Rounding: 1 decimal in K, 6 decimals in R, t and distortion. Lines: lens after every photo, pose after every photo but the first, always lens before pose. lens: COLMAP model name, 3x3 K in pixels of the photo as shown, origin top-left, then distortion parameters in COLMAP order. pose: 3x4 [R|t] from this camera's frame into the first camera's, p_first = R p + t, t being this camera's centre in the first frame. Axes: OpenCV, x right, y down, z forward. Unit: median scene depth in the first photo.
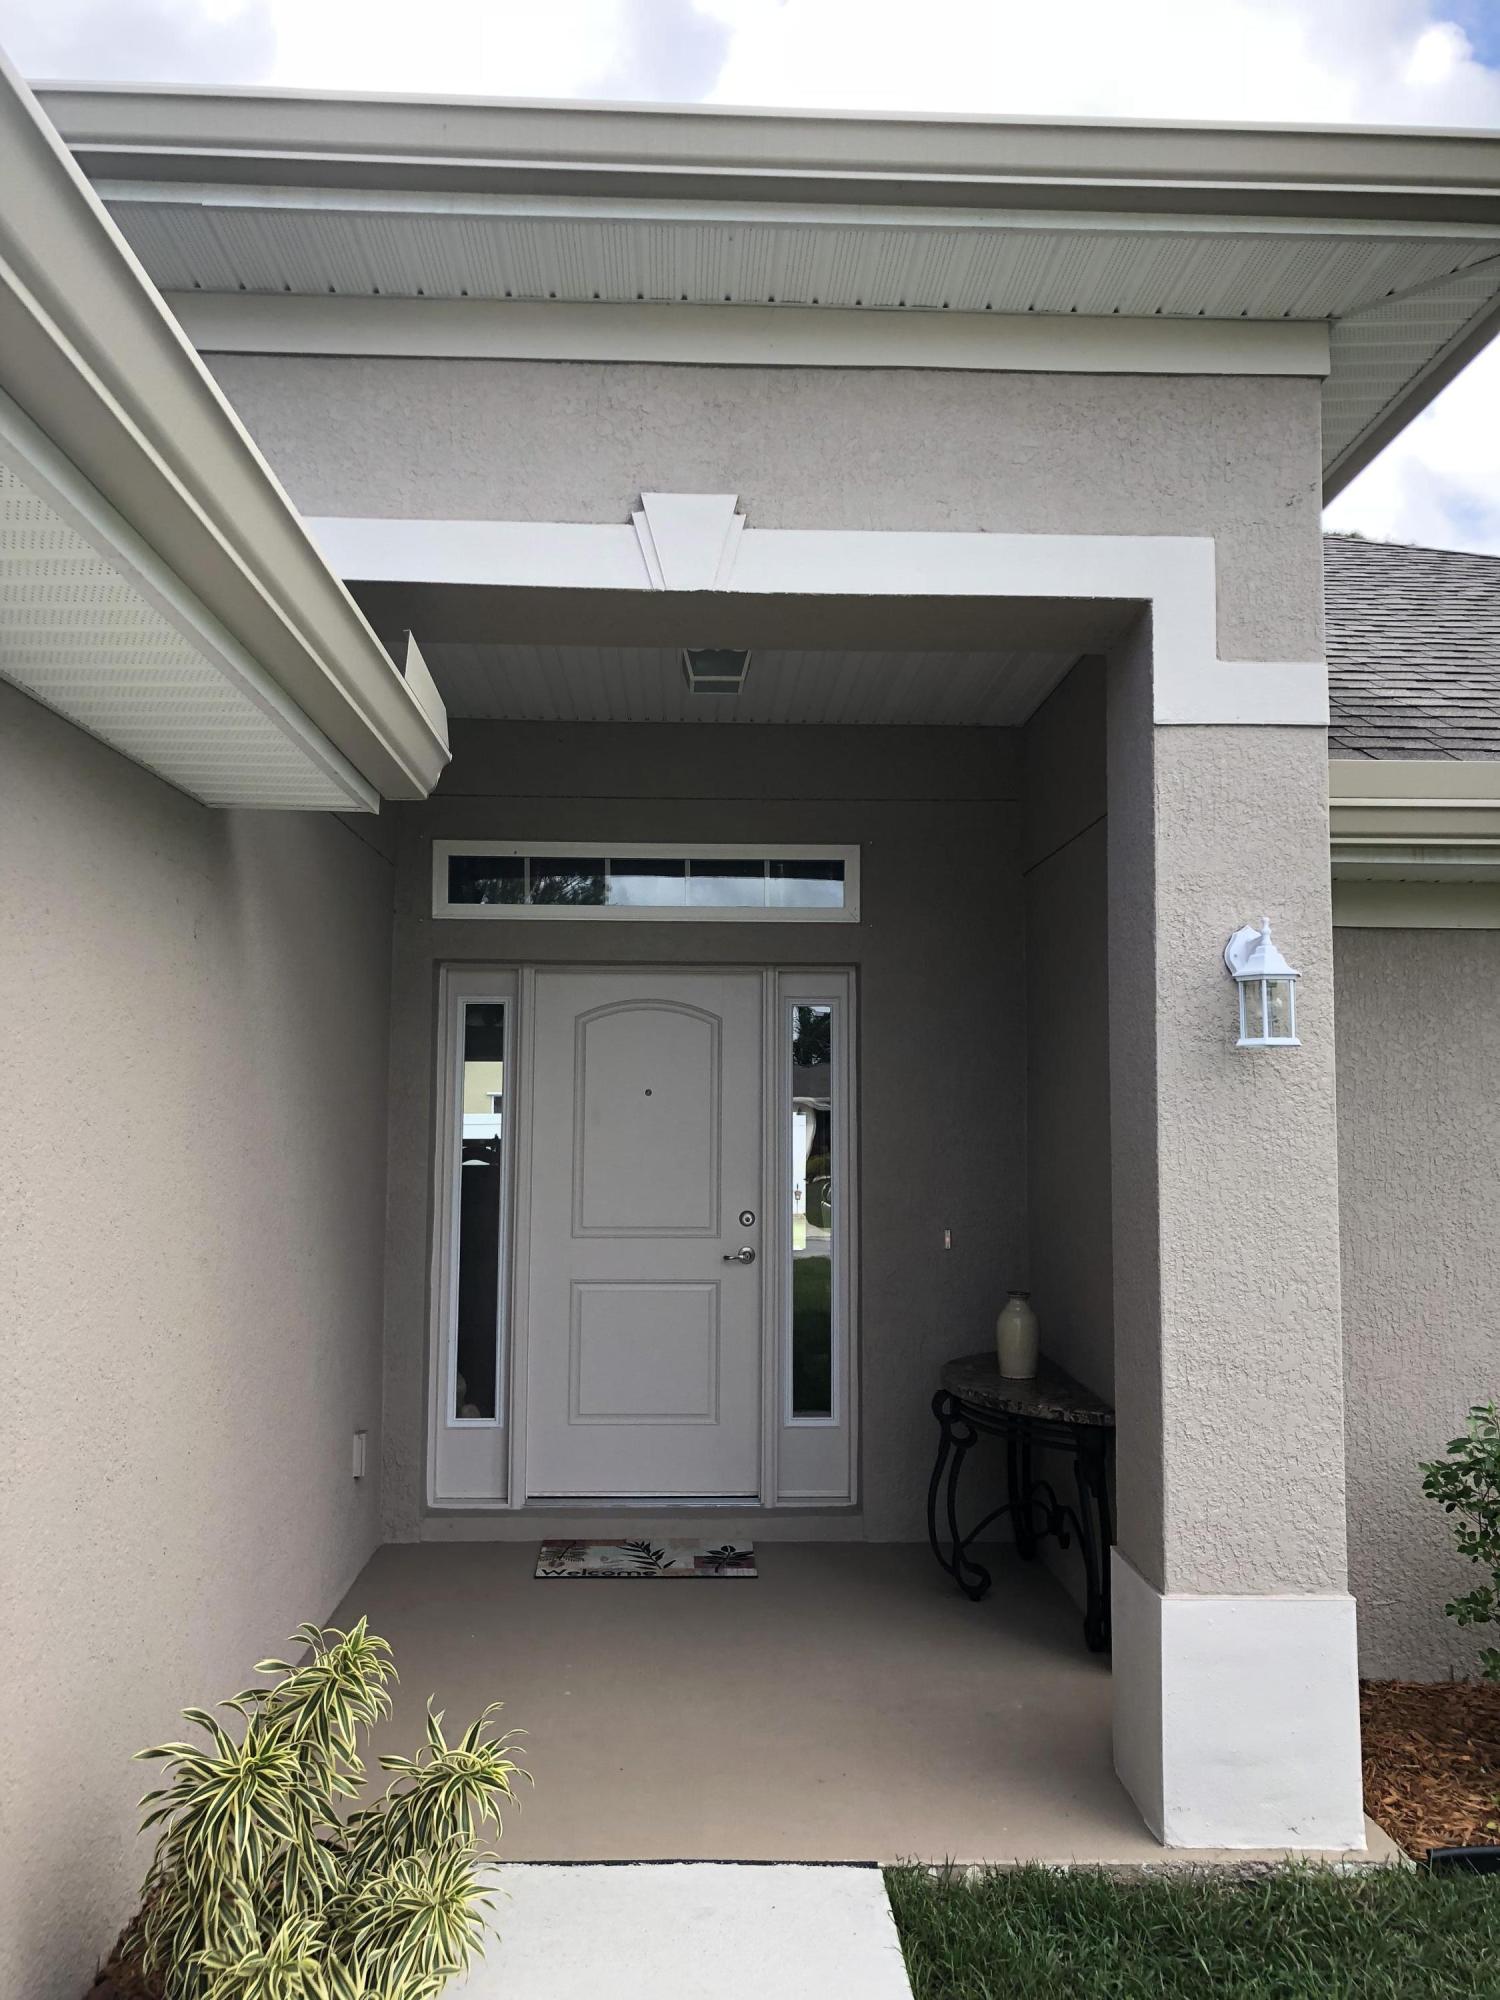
lens RADIAL K [[1795.1, 0, 750.0], [0, 1795.1, 1000.0], [0, 0, 1]] dist [0.078955, 0.003348]
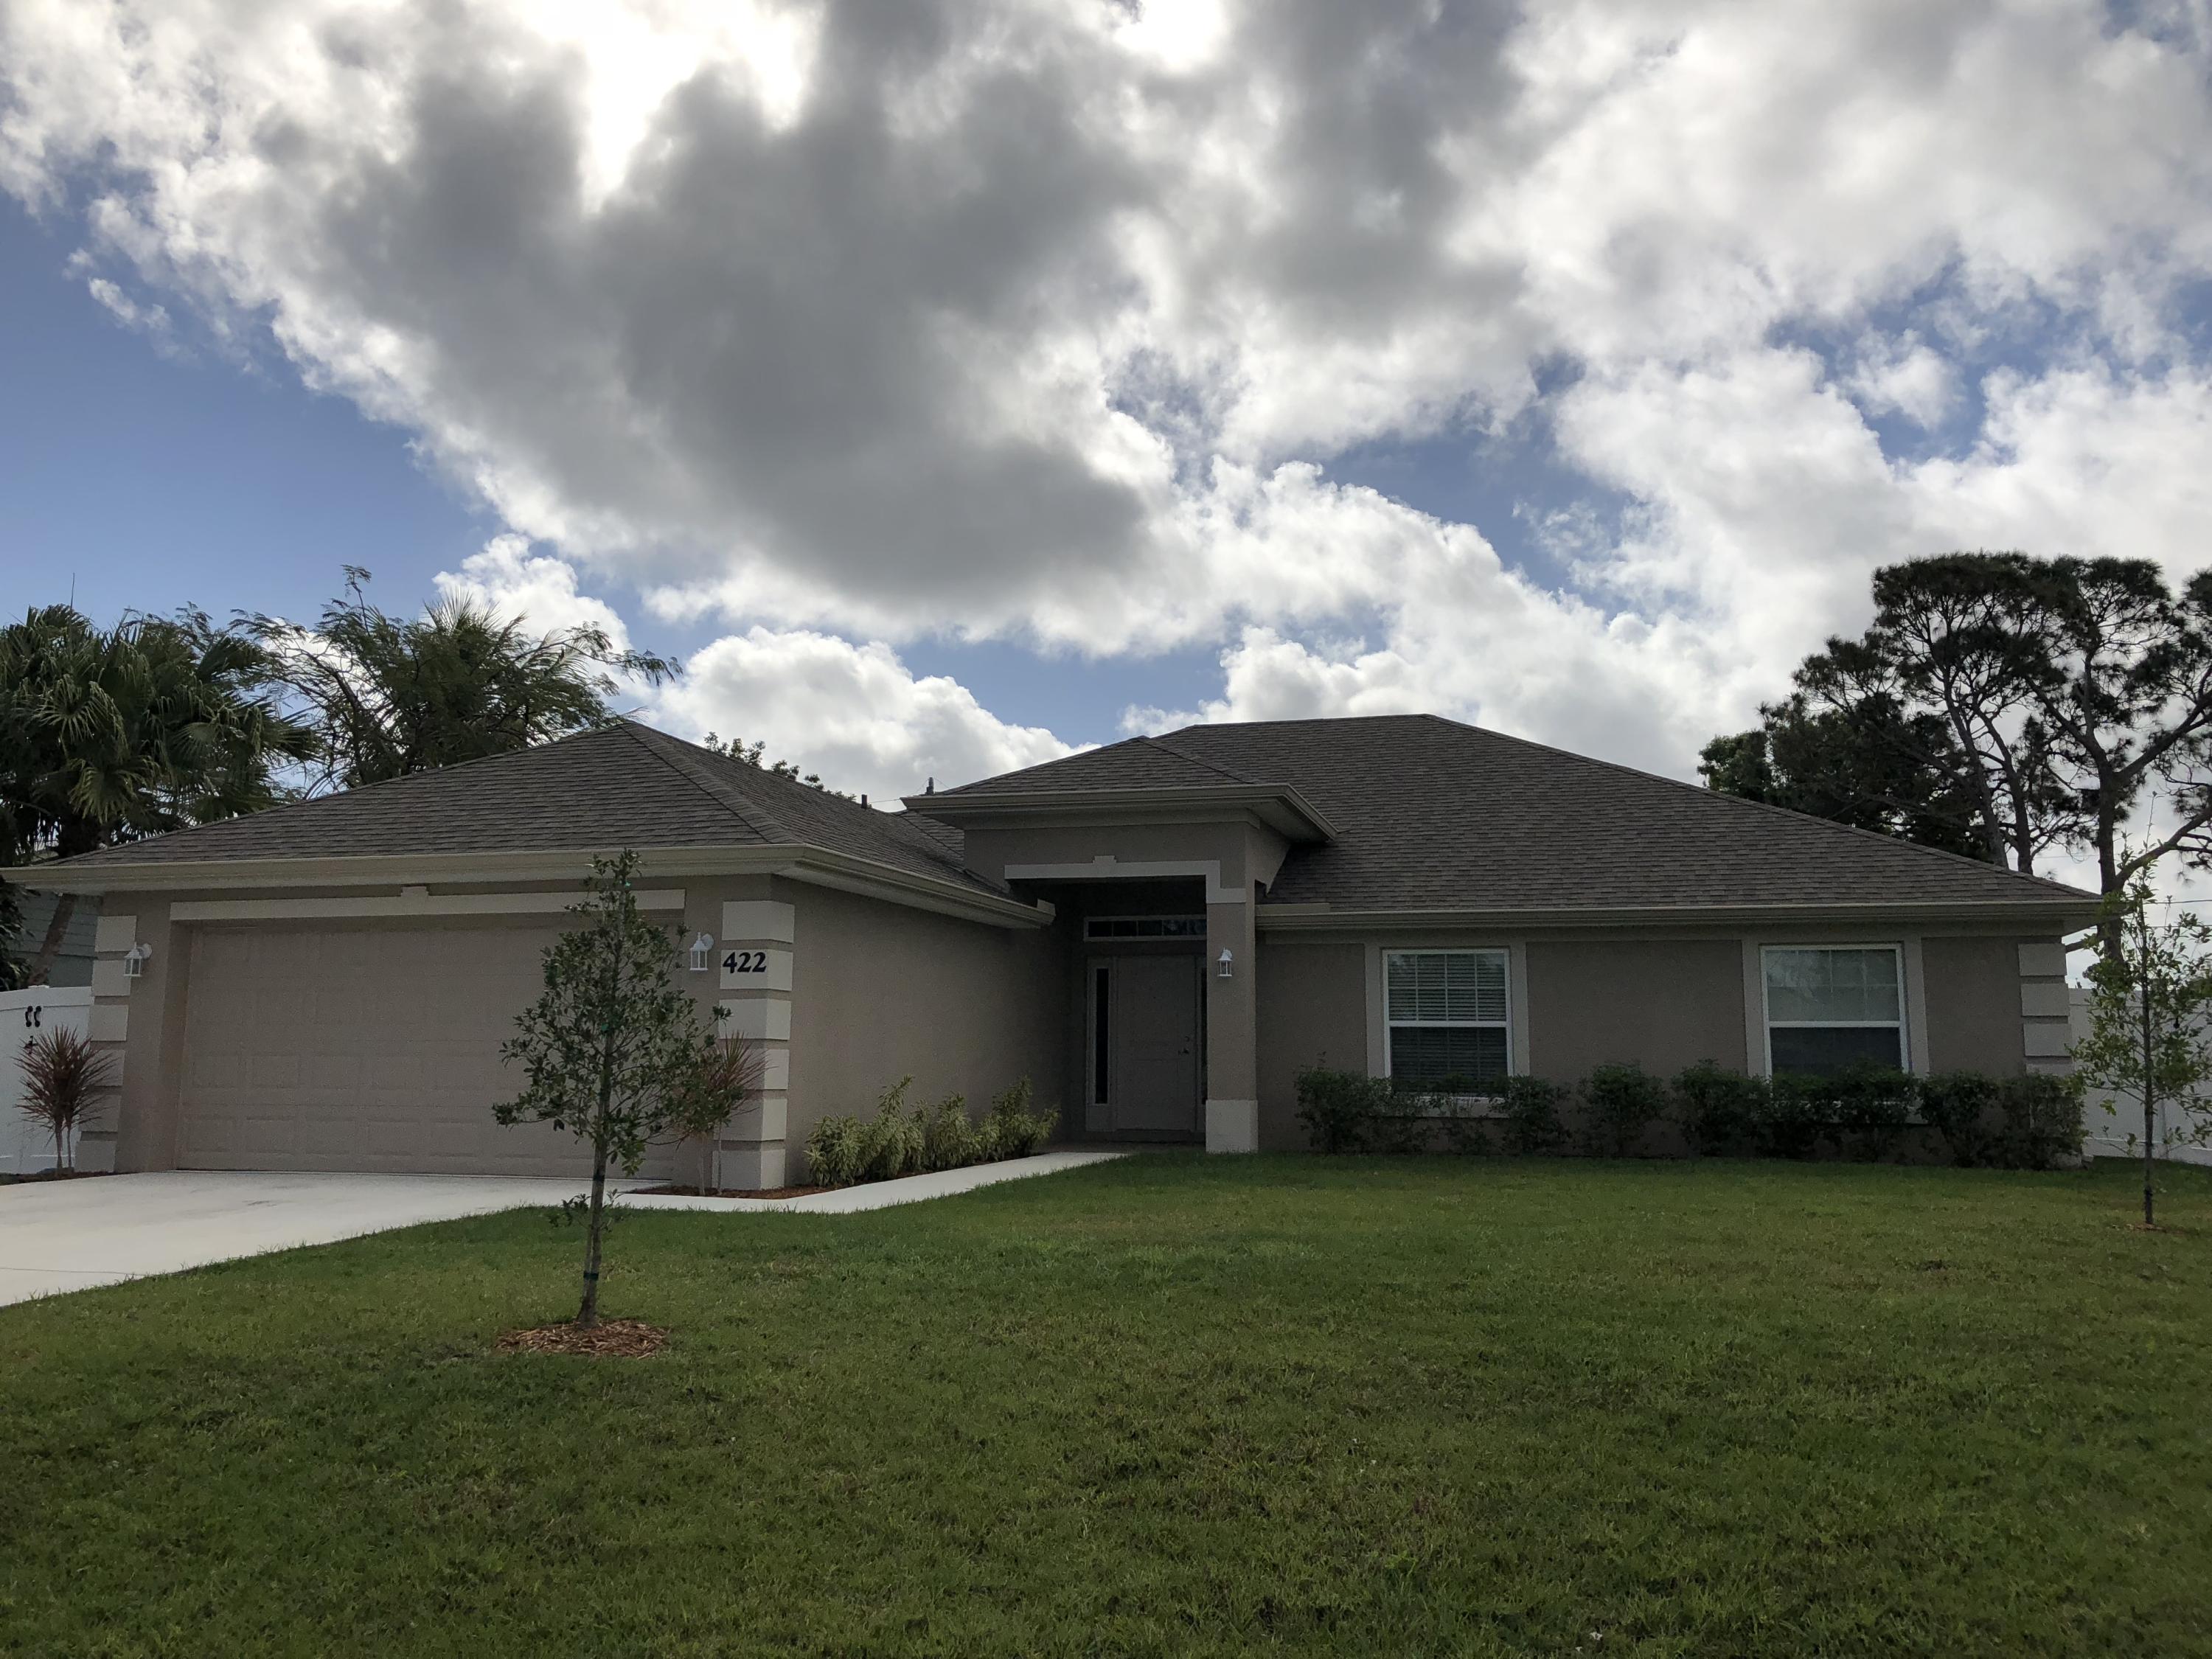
lens RADIAL K [[1818.2, 0, 1106.0], [0, 1818.2, 829.5], [0, 0, 1]] dist [-0.007210, -0.010290]
pose [[0.952058, -0.045507, -0.302515, 1.311924], [0.028018, 0.997689, -0.061904, -0.064496], [0.304633, 0.050460, 0.951132, -3.228710]]
